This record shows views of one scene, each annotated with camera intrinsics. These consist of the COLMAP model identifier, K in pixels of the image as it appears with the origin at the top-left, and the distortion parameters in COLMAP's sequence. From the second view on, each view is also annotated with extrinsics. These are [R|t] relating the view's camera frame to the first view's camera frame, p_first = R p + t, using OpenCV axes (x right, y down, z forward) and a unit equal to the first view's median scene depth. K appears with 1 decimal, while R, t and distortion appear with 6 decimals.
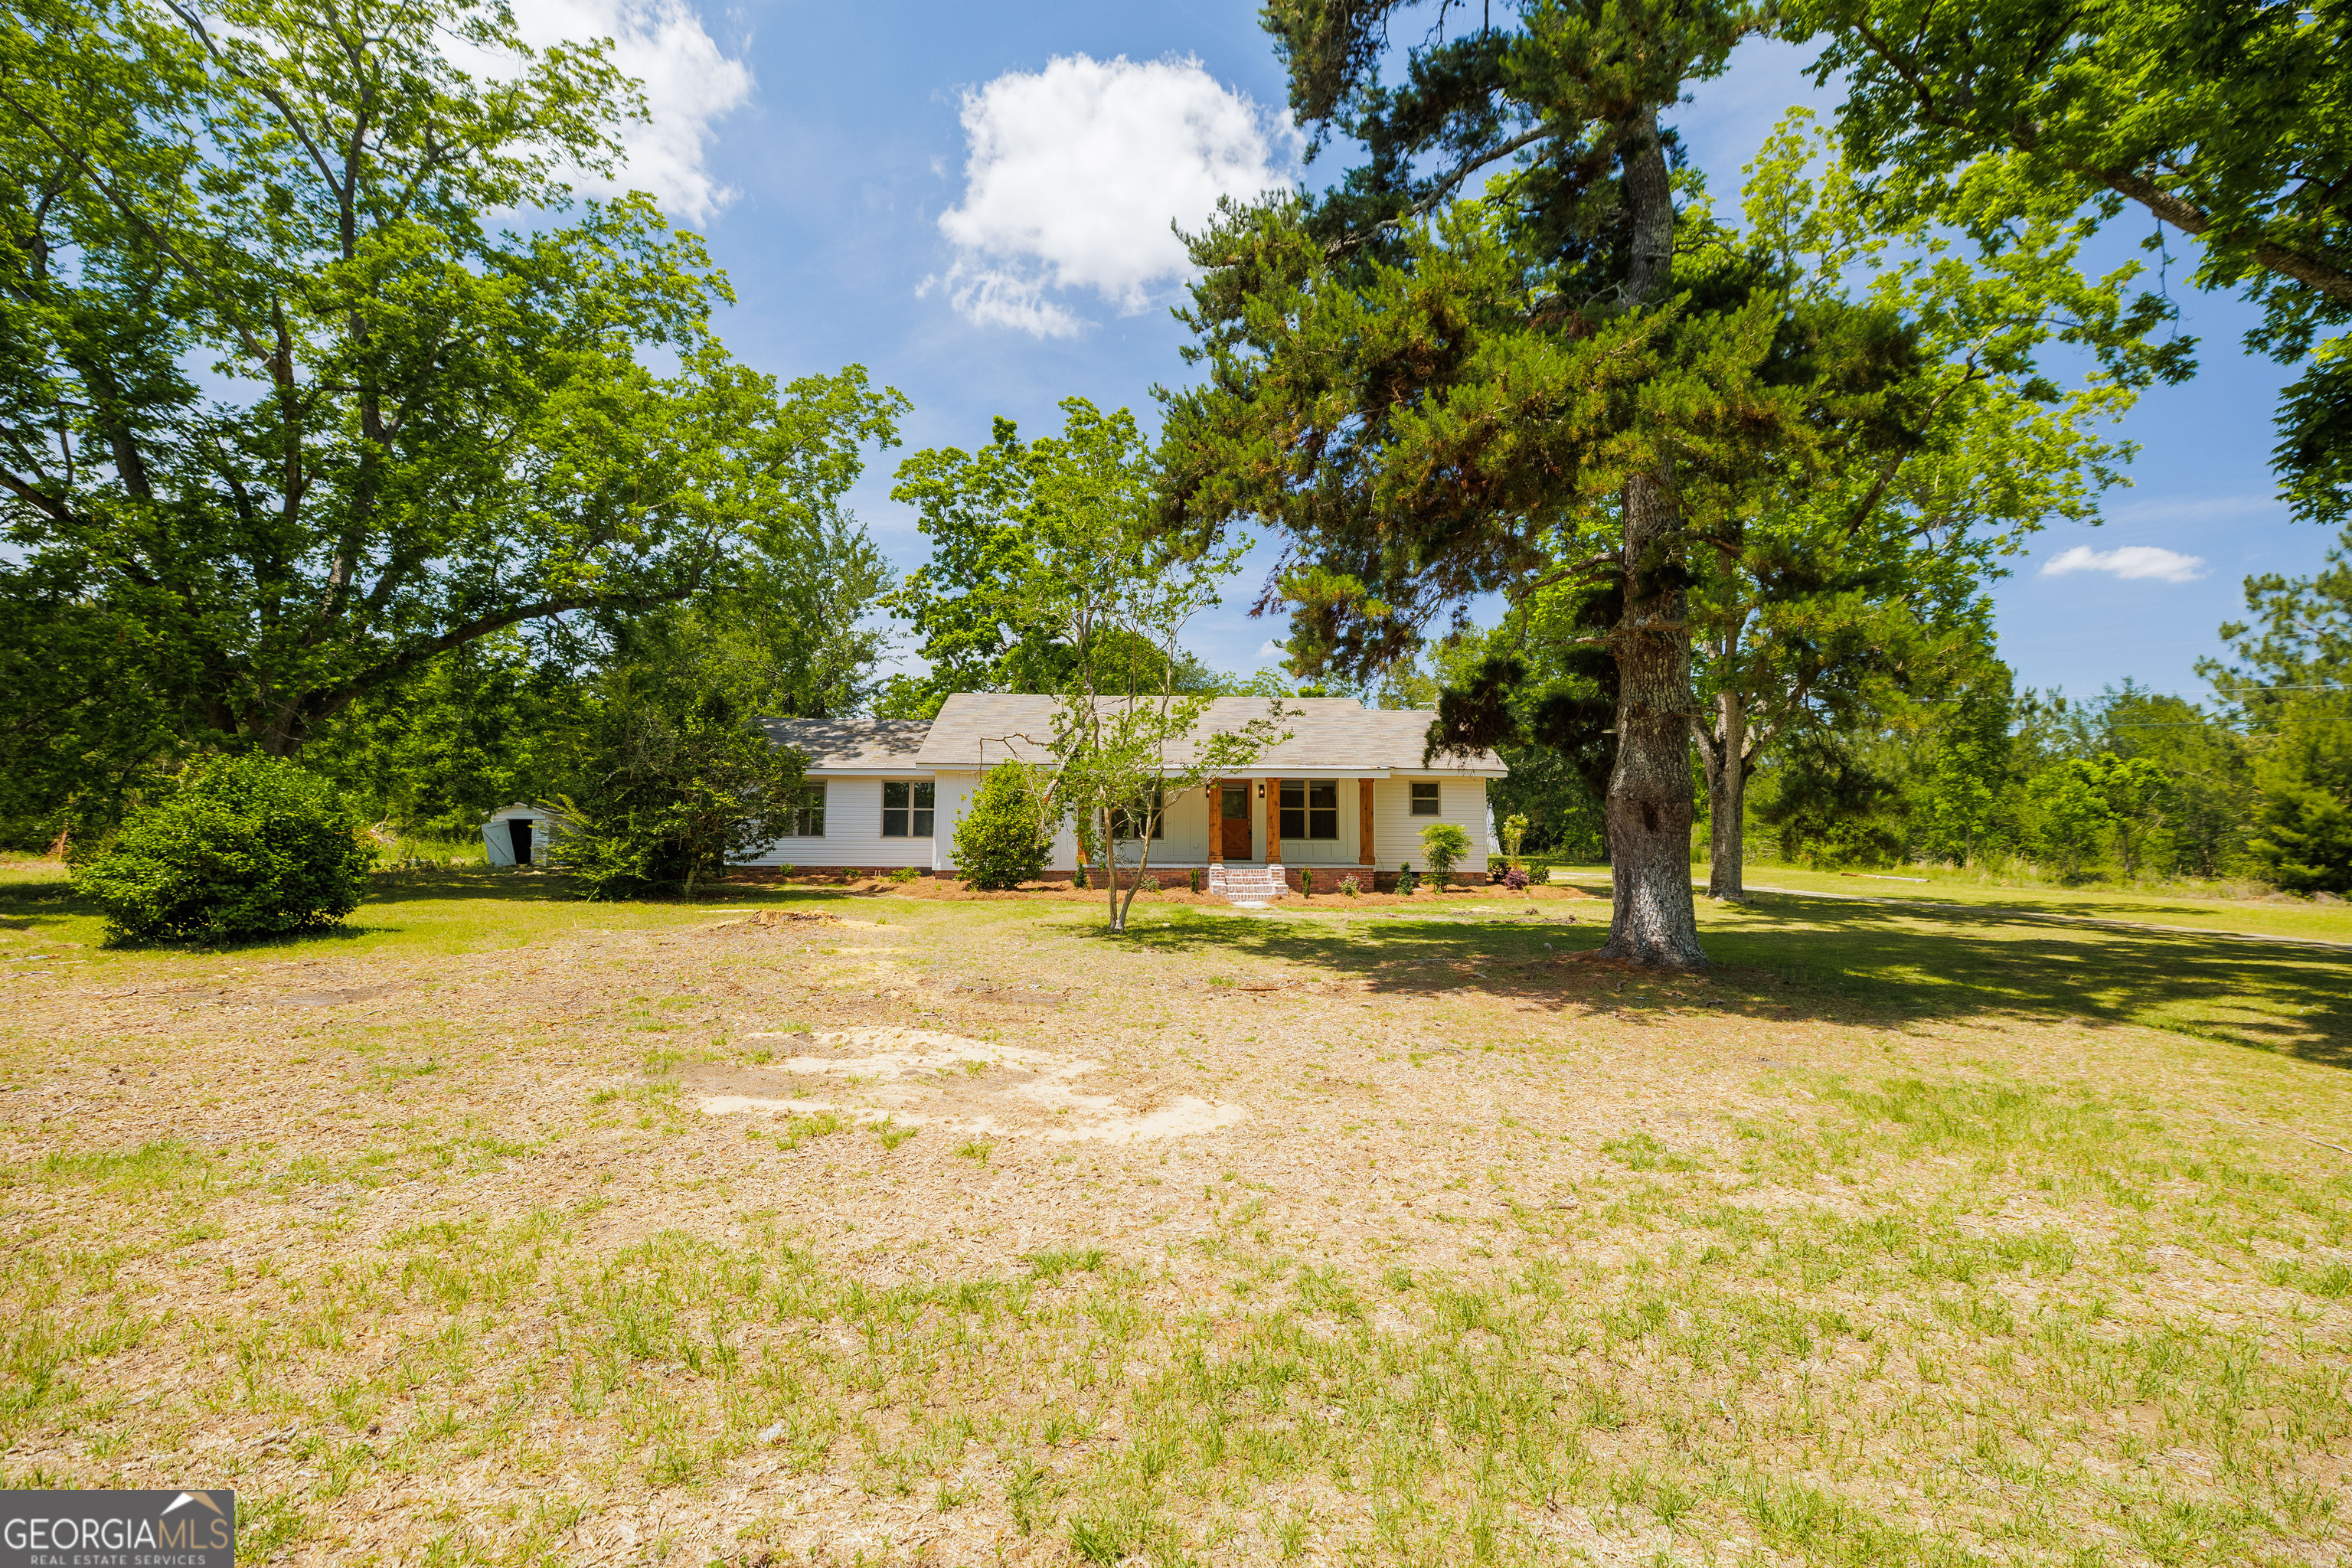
lens RADIAL K [[1090.3, 0, 1176.0], [0, 1090.3, 784.0], [0, 0, 1]] dist [-0.001975, -0.000922]
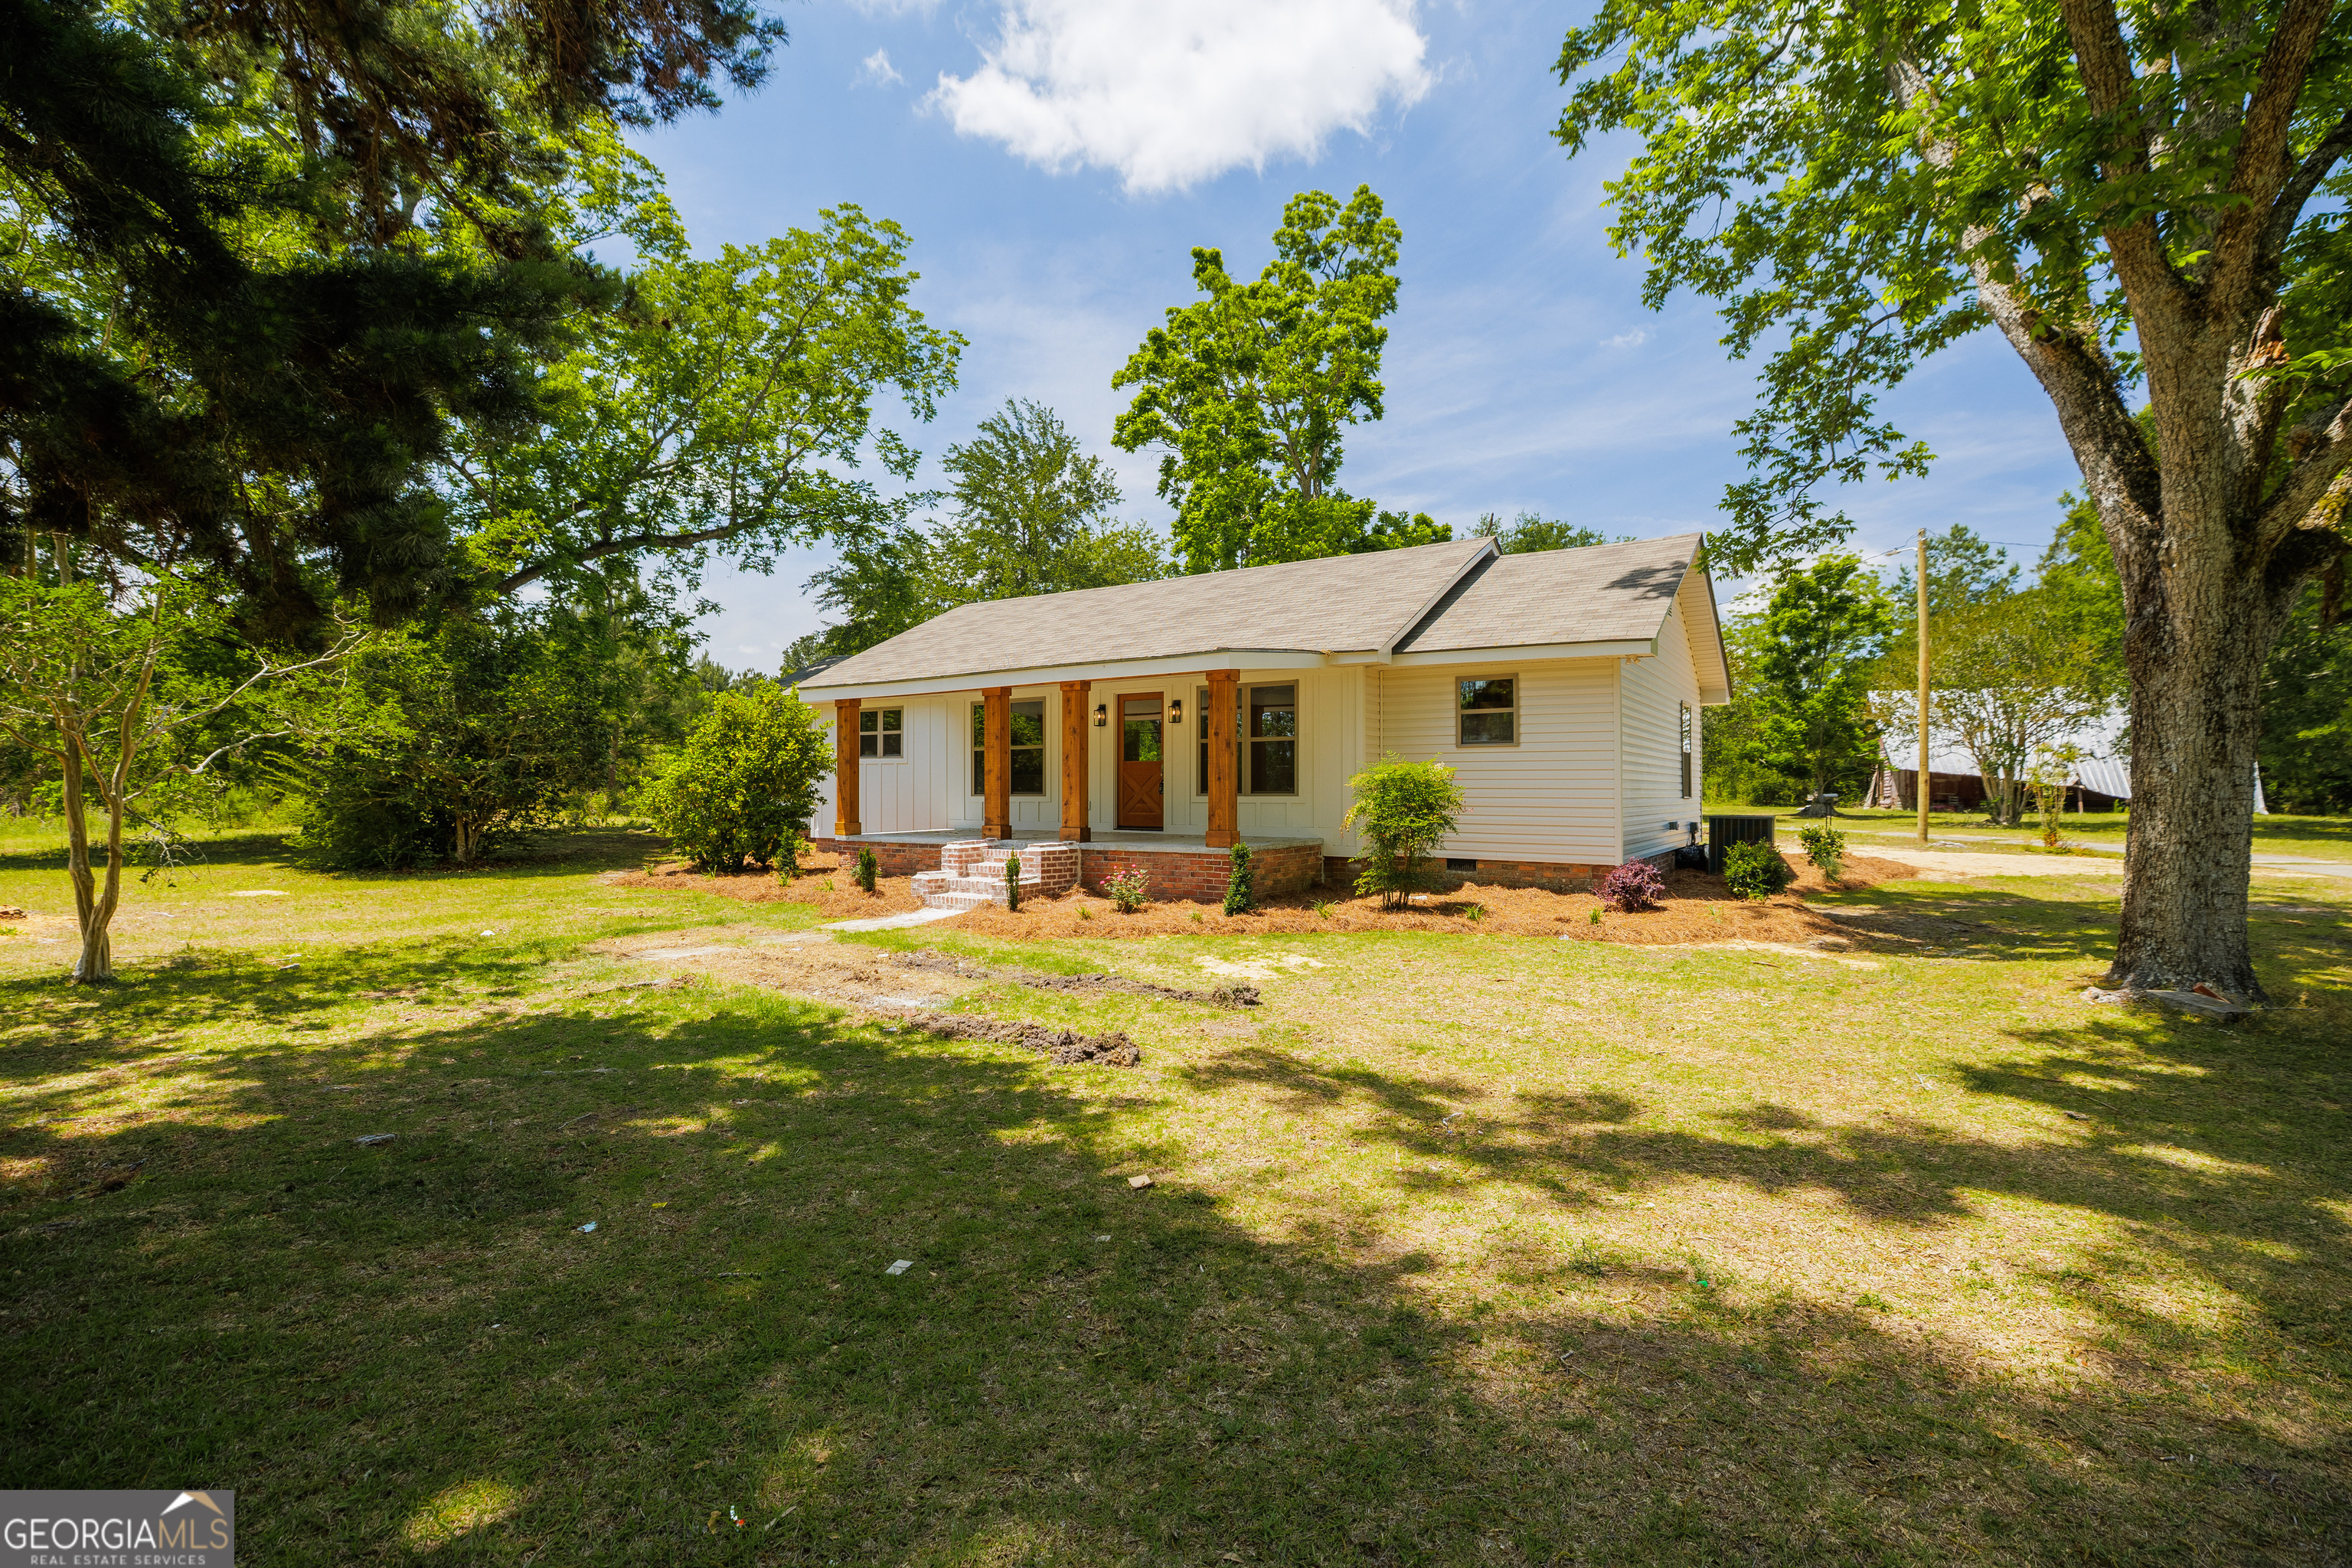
lens RADIAL K [[1090.3, 0, 1176.0], [0, 1090.3, 784.0], [0, 0, 1]] dist [-0.001975, -0.000922]
pose [[0.818806, -0.009841, -0.573986, 0.353022], [0.034174, 0.998915, 0.031624, 0.023162], [0.573052, -0.045510, 0.818254, 0.460959]]
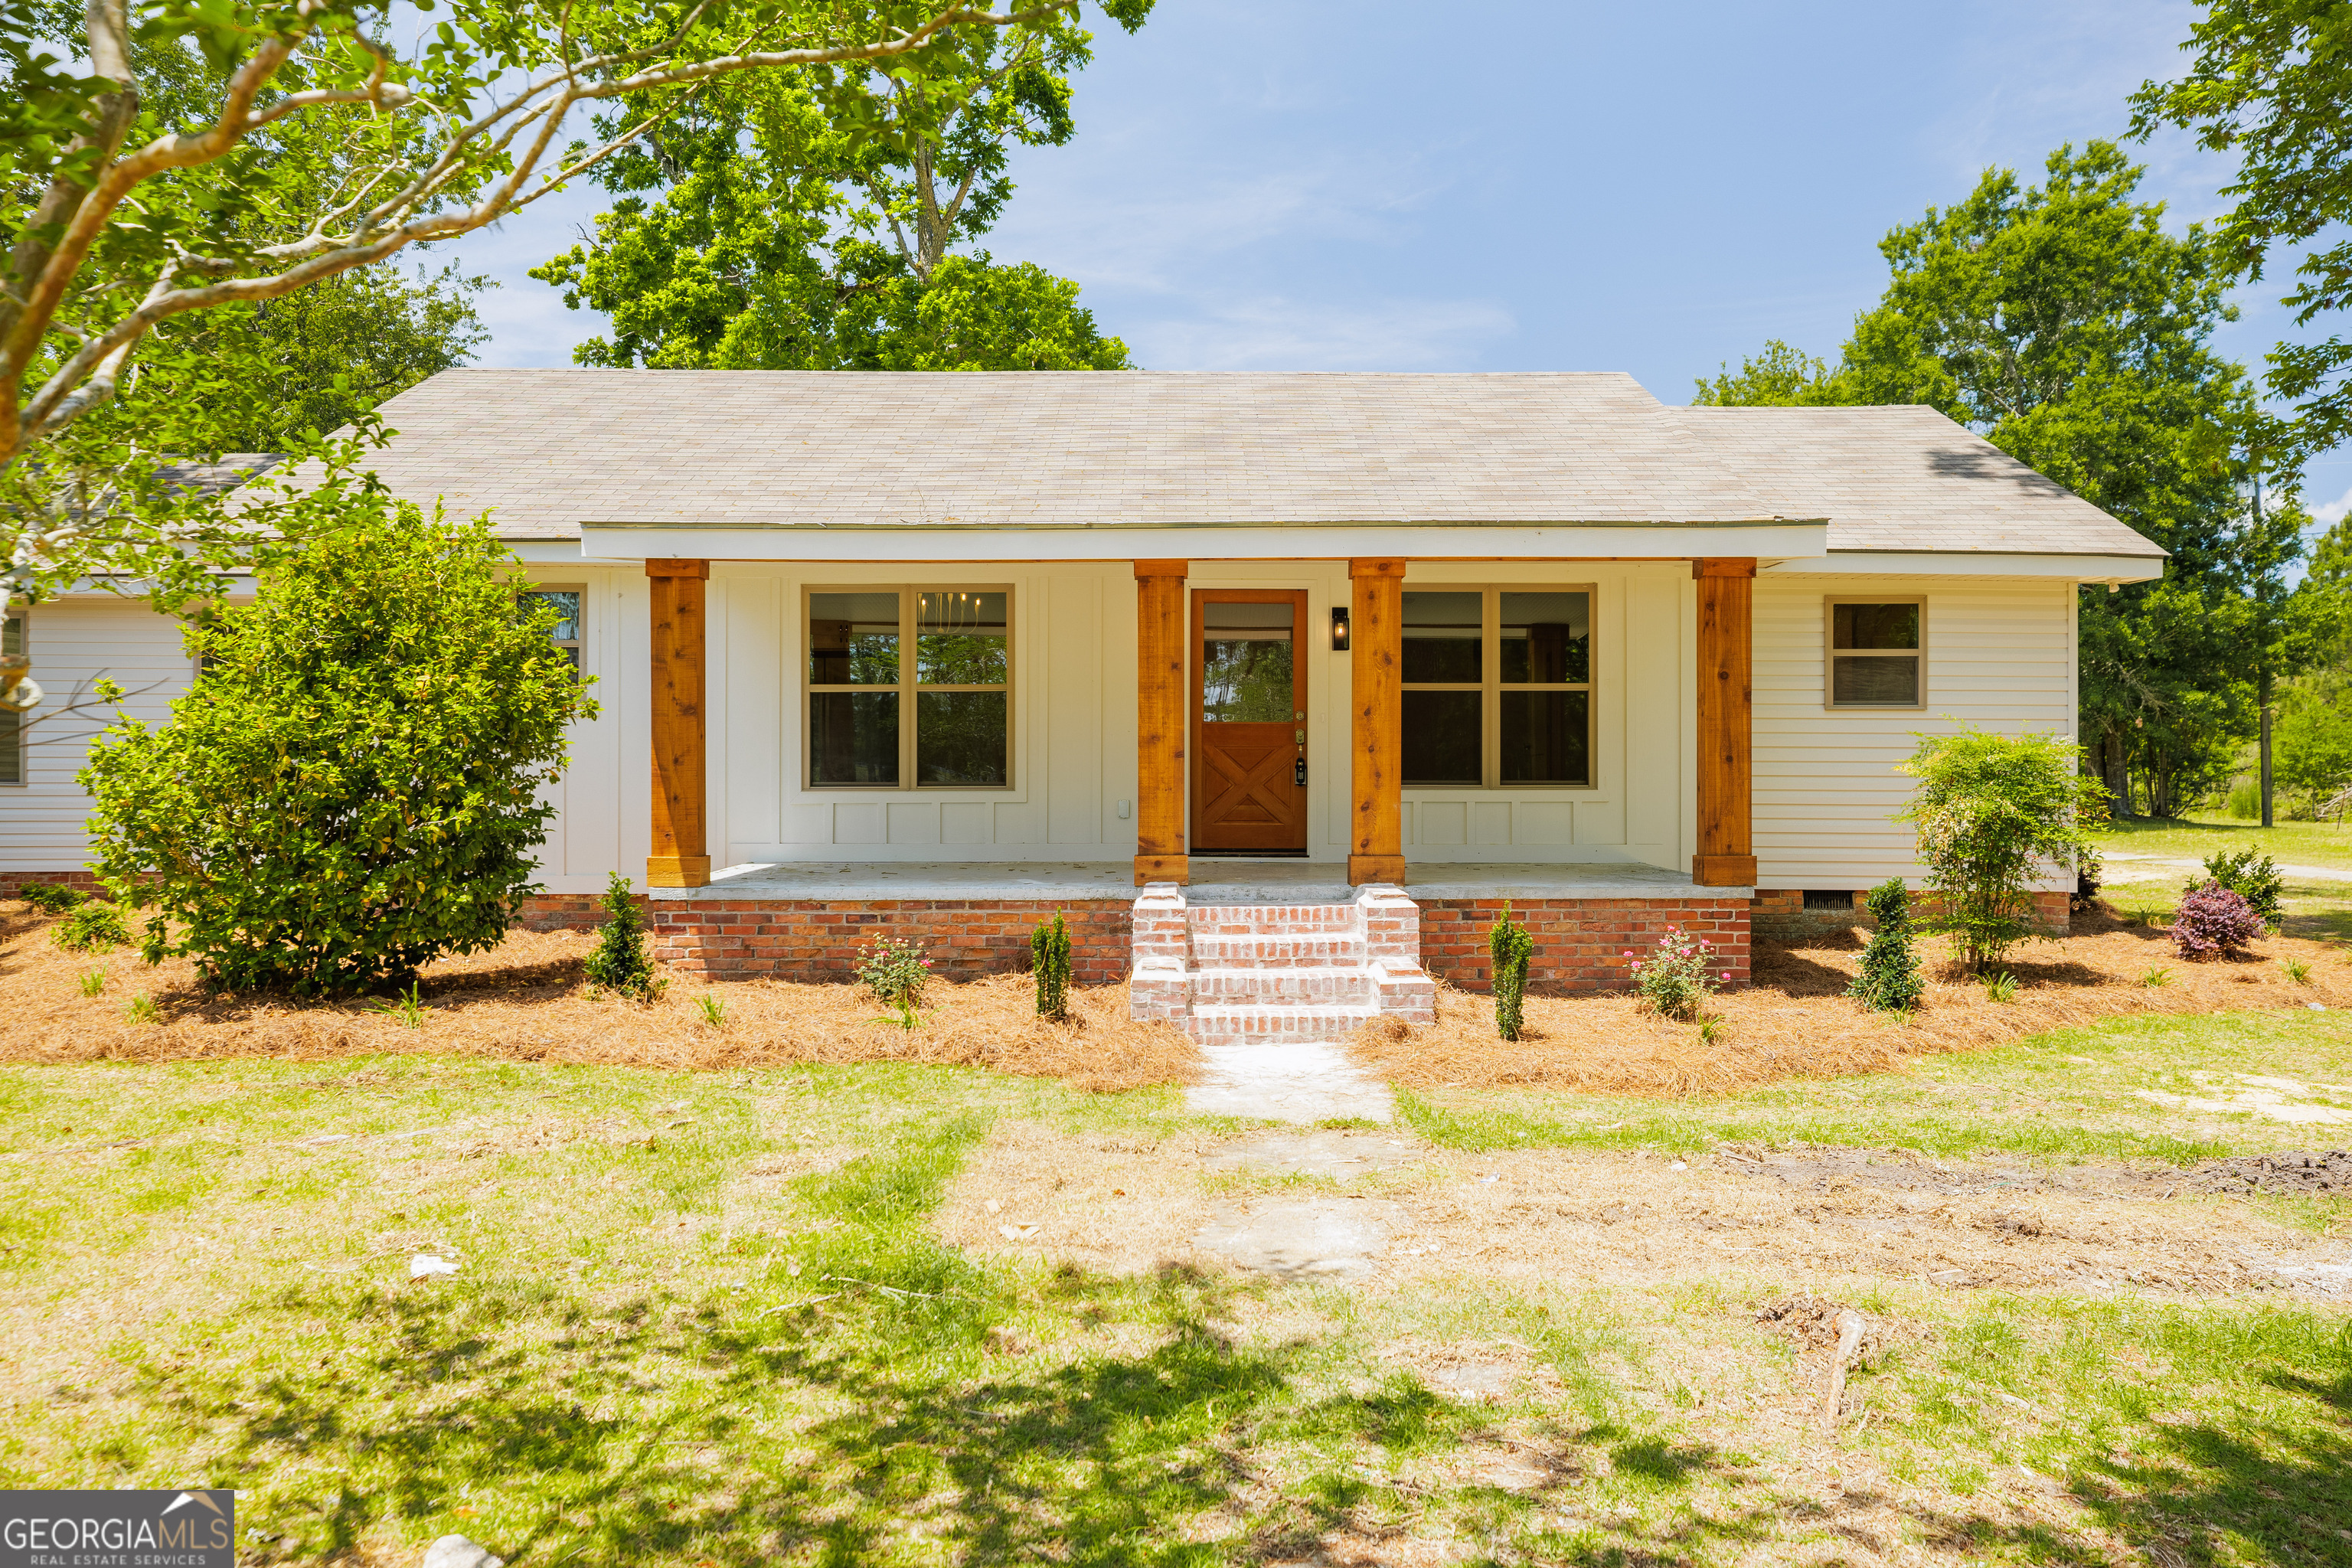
lens RADIAL K [[1730.2, 0, 1176.0], [0, 1730.2, 784.0], [0, 0, 1]] dist [-0.001884, -0.000389]
pose [[0.999269, -0.004281, -0.037996, 0.044550], [0.006484, 0.998293, 0.058047, 0.018610], [0.037683, -0.058250, 0.997591, 0.451047]]
